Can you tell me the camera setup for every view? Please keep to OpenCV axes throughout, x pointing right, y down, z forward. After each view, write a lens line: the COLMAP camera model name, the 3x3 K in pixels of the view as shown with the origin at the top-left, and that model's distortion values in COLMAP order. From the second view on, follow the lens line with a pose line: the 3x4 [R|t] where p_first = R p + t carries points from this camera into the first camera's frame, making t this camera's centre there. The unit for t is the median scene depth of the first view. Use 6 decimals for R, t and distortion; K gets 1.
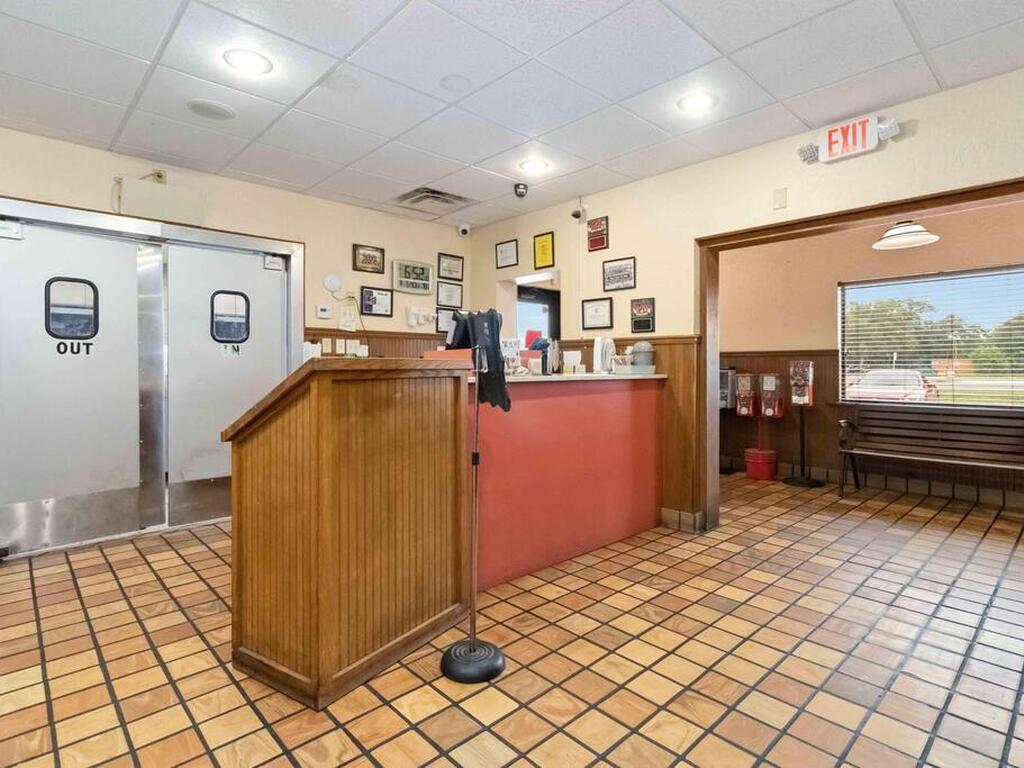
lens RADIAL K [[539.1, 0, 521.7], [0, 539.1, 376.0], [0, 0, 1]] dist [0.000447, 0.000146]
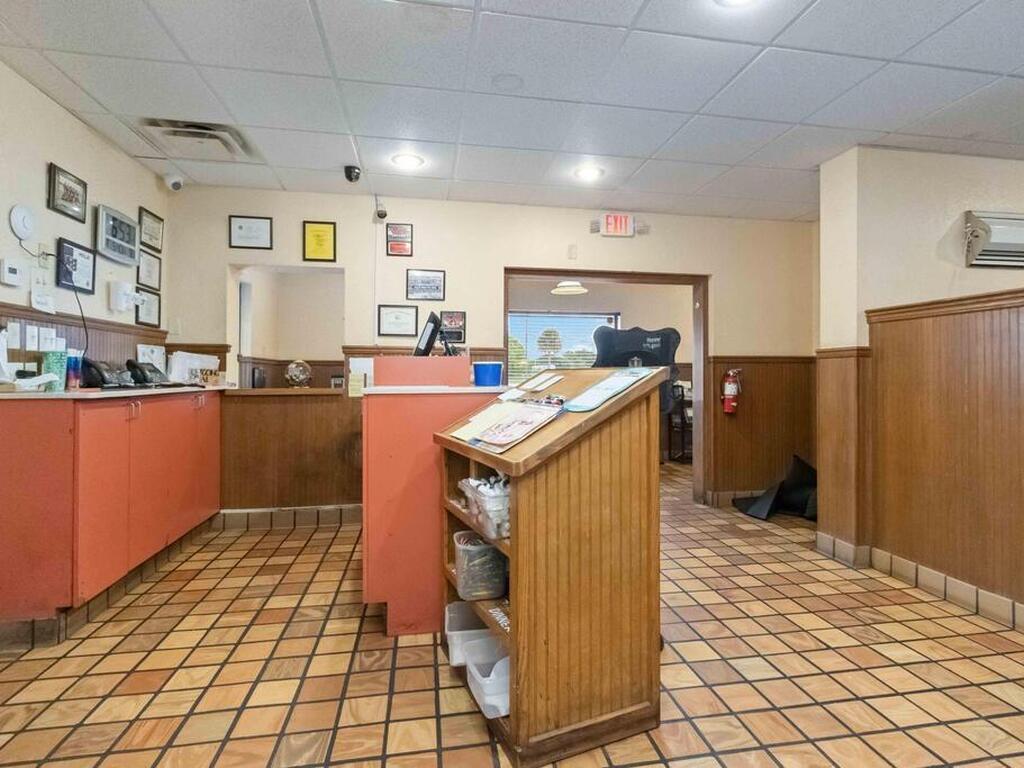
lens RADIAL K [[539.1, 0, 520.7], [0, 539.1, 379.2], [0, 0, 1]] dist [0.000447, 0.000146]
pose [[0.554031, -0.005208, 0.832480, -0.563967], [0.010454, 0.999945, -0.000701, -0.006141], [-0.832431, 0.009091, 0.554055, 0.278030]]
